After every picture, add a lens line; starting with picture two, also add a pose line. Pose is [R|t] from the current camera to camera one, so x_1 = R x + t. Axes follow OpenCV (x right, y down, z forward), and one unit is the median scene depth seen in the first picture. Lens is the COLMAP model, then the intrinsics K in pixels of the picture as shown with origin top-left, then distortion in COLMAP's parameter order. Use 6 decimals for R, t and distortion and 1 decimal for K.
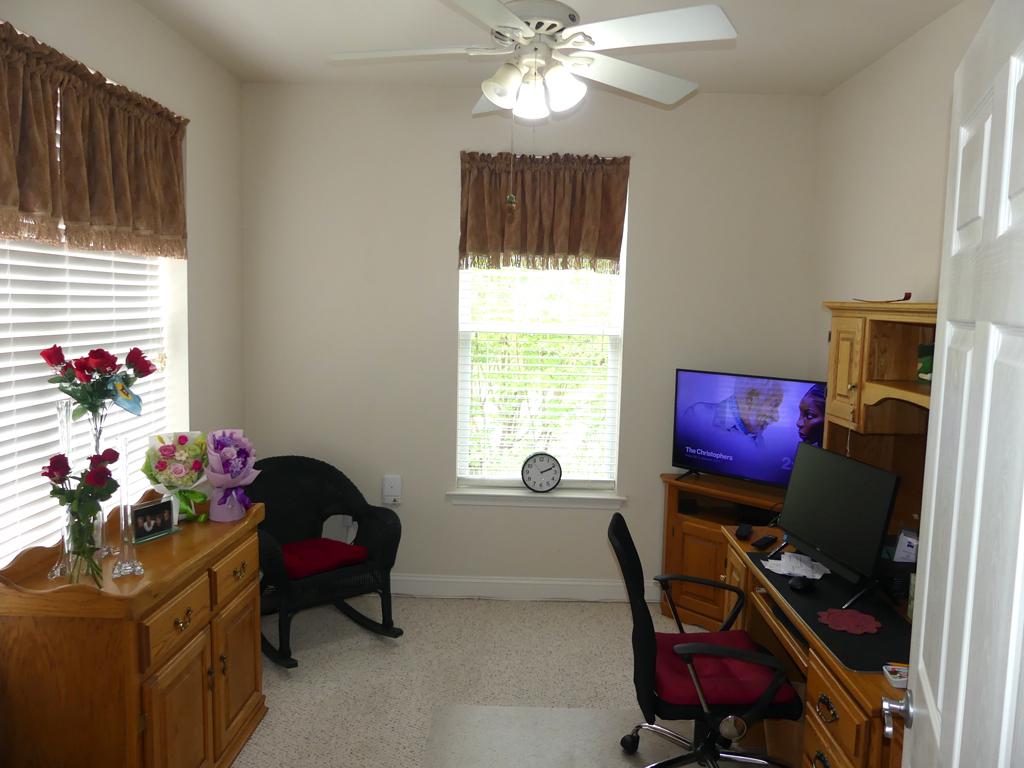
lens RADIAL K [[774.1, 0, 512.0], [0, 774.1, 384.0], [0, 0, 1]] dist [-0.062357, 0.060632]
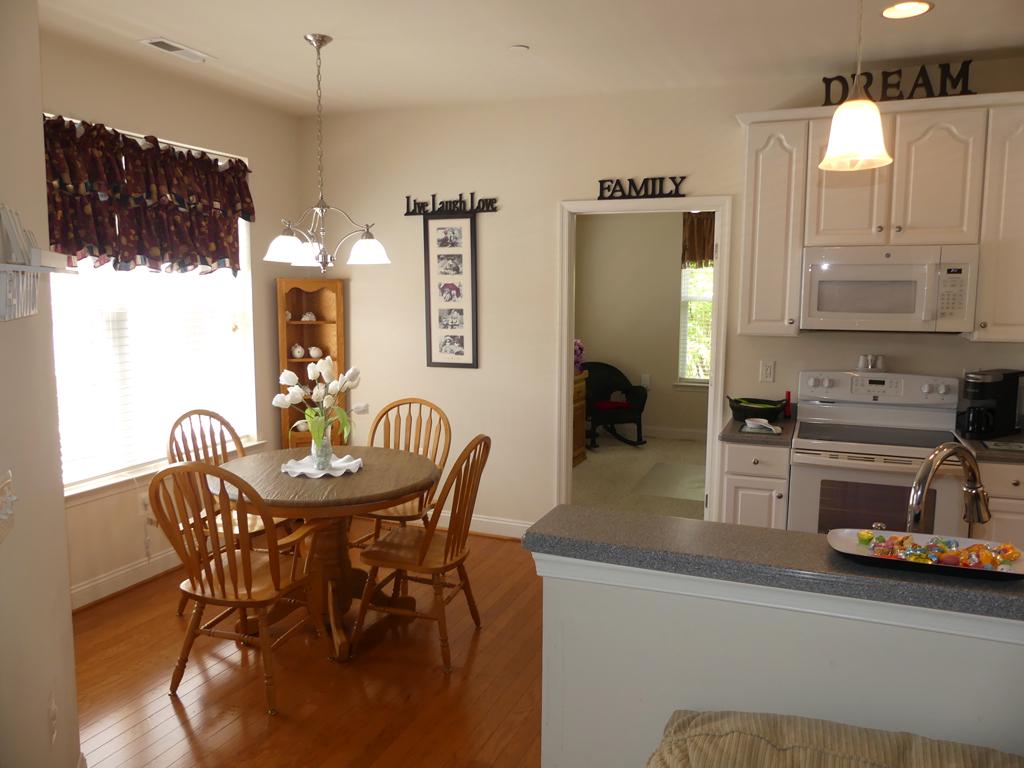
lens RADIAL K [[774.1, 0, 512.0], [0, 774.1, 384.0], [0, 0, 1]] dist [-0.062357, 0.060632]
pose [[0.936303, 0.029991, -0.349910, 0.227946], [-0.020488, 0.999315, 0.030829, 0.093830], [0.350594, -0.021697, 0.936276, -1.013212]]
